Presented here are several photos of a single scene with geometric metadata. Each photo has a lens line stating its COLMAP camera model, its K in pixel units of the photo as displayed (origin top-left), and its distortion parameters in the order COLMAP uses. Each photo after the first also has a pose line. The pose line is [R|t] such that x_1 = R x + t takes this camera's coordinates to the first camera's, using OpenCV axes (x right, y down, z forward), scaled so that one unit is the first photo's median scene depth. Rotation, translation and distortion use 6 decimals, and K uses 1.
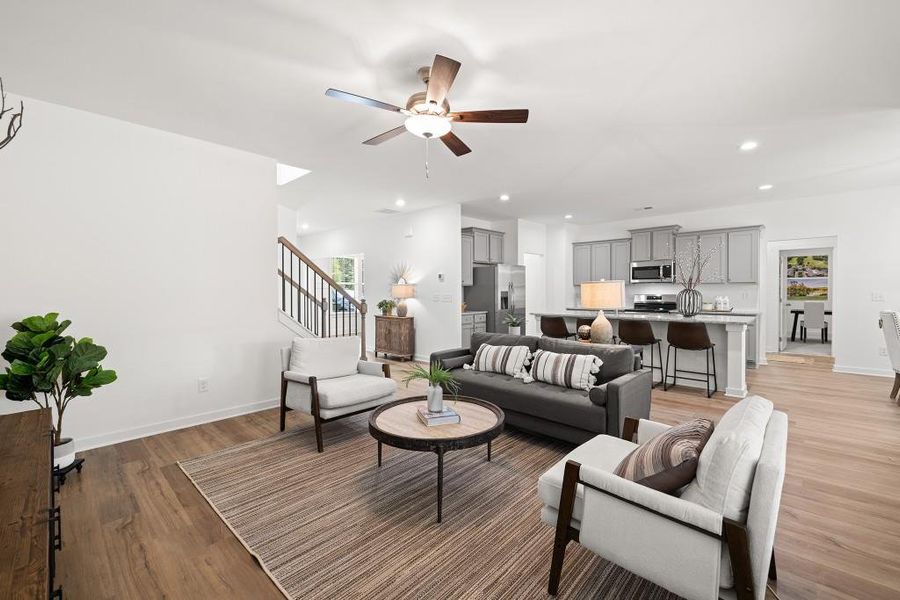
lens RADIAL K [[377.0, 0, 448.2], [0, 377.0, 295.0], [0, 0, 1]] dist [0.001764, 0.000287]
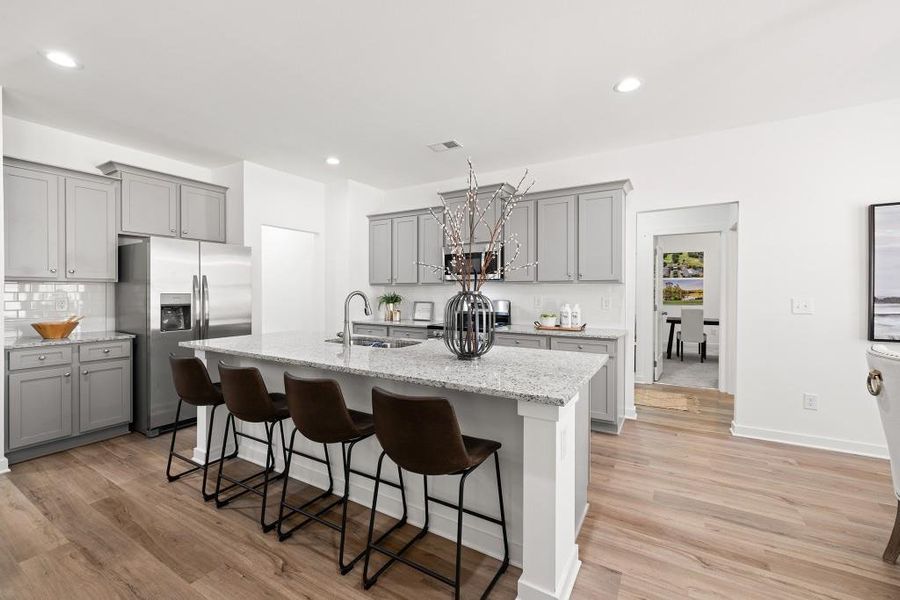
lens RADIAL K [[377.0, 0, 448.3], [0, 377.0, 293.3], [0, 0, 1]] dist [0.001764, 0.000287]
pose [[0.976134, 0.004012, 0.217131, 0.325253], [-0.002847, 0.999980, -0.005681, -0.007466], [-0.217149, 0.004927, 0.976126, 0.368859]]
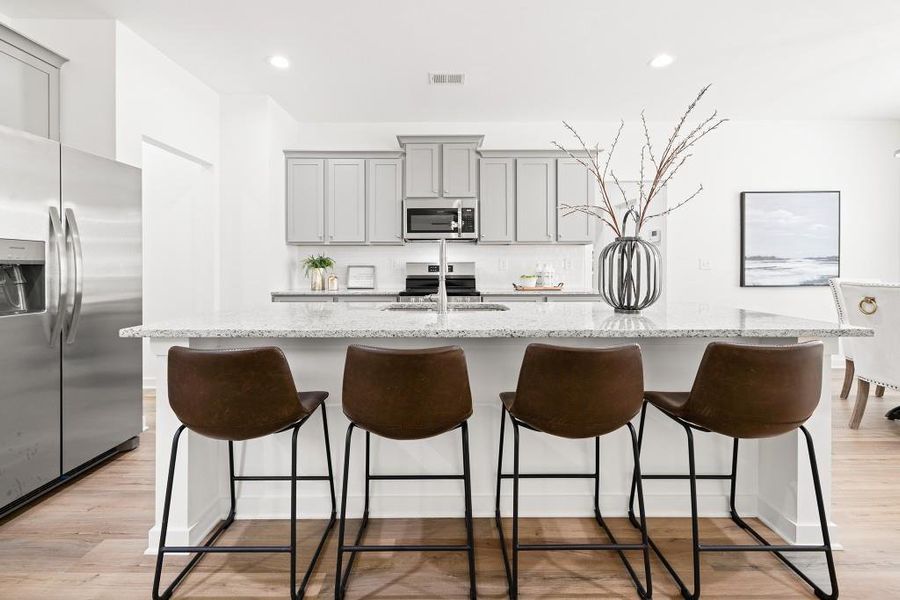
lens RADIAL K [[387.5, 0, 448.8], [0, 387.5, 264.9], [0, 0, 1]] dist [0.008891, -0.001307]
pose [[0.723229, 0.005660, 0.690585, 0.148172], [0.005198, 0.999893, -0.013638, 0.009117], [-0.690588, 0.013454, 0.723123, 0.521014]]
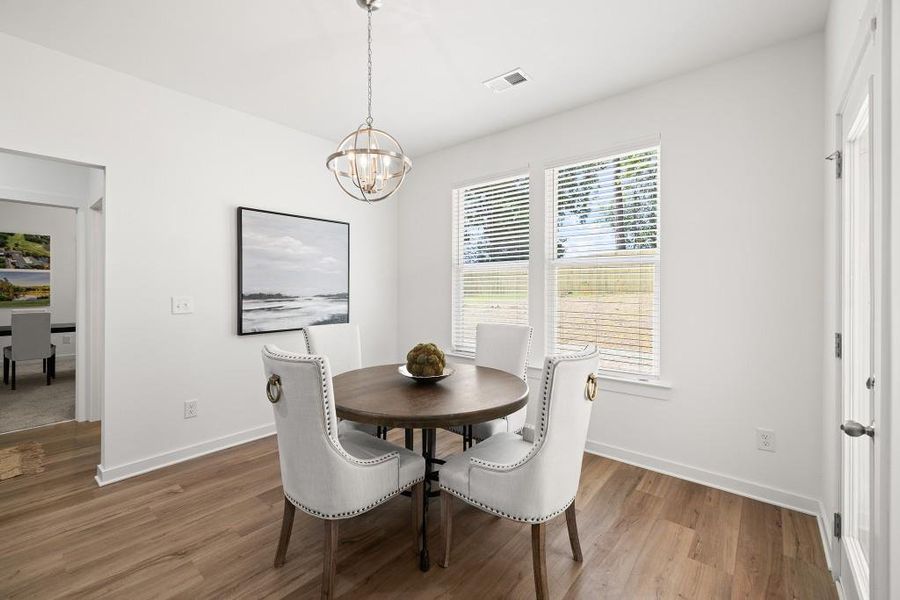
lens RADIAL K [[377.0, 0, 447.7], [0, 377.0, 292.0], [0, 0, 1]] dist [0.001764, 0.000287]
pose [[-0.052356, -0.003403, 0.998623, 0.402522], [0.008008, 0.999961, 0.003828, -0.008880], [-0.998596, 0.008197, -0.052326, 0.440813]]
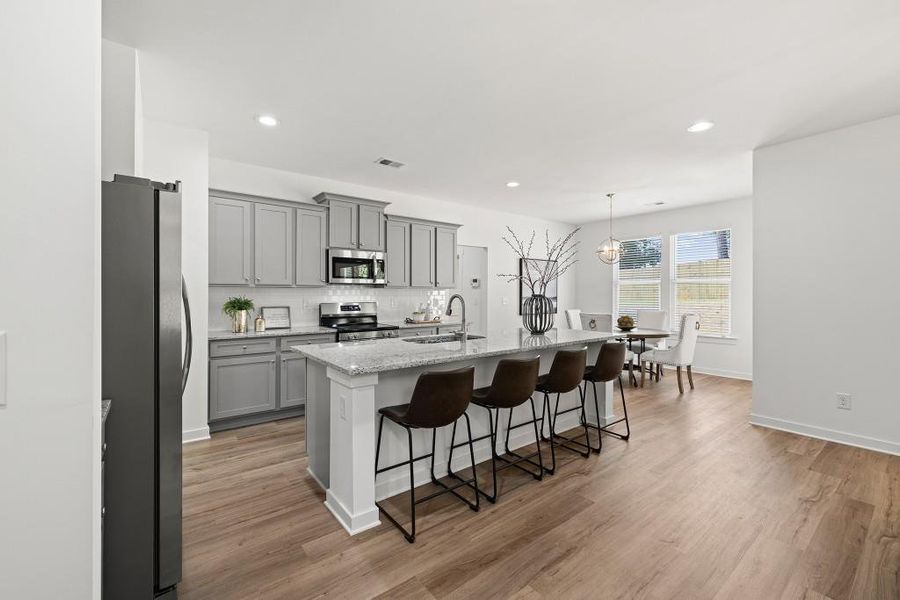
lens RADIAL K [[377.0, 0, 440.2], [0, 377.0, 295.4], [0, 0, 1]] dist [0.001764, 0.000287]
pose [[0.161634, -0.000594, 0.986851, -0.061460], [0.008379, 0.999965, -0.000771, -0.010606], [-0.986815, 0.008393, 0.161634, 0.661912]]
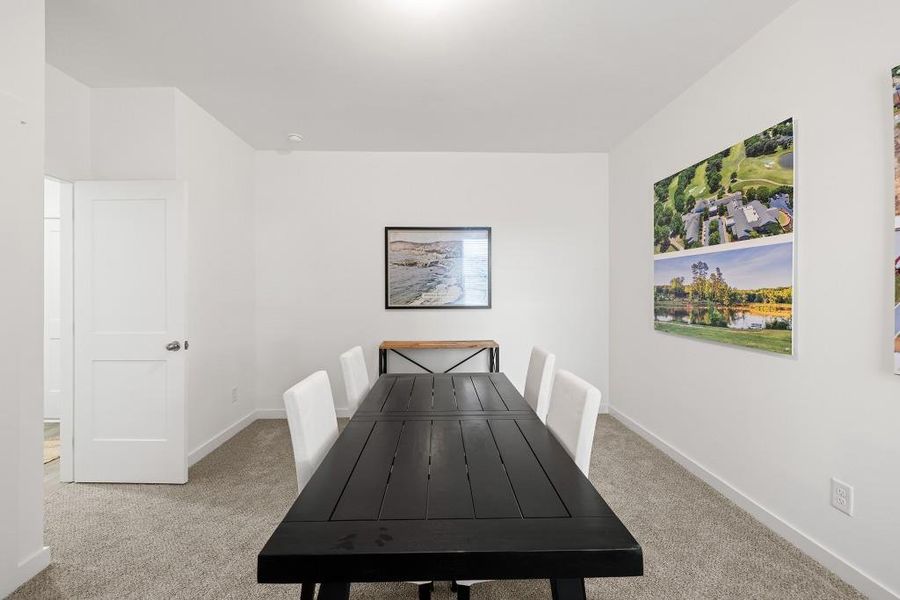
lens RADIAL K [[377.0, 0, 448.3], [0, 377.0, 294.2], [0, 0, 1]] dist [0.001764, 0.000287]
pose [[0.710603, 0.008736, -0.703539, 1.255970], [-0.009452, 0.999951, 0.002870, -0.019675], [0.703530, 0.004611, 0.710651, 0.920577]]
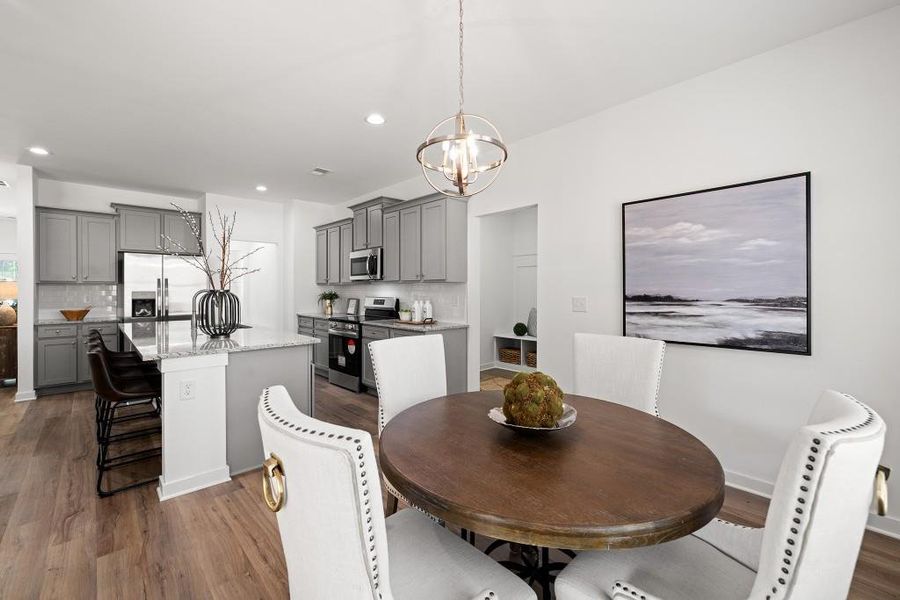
lens RADIAL K [[377.0, 0, 445.9], [0, 377.0, 291.3], [0, 0, 1]] dist [0.001764, 0.000287]
pose [[0.998307, 0.004465, -0.057988, 0.635872], [-0.004771, 0.999975, -0.005138, -0.008267], [0.057963, 0.005406, 0.998304, 0.266973]]
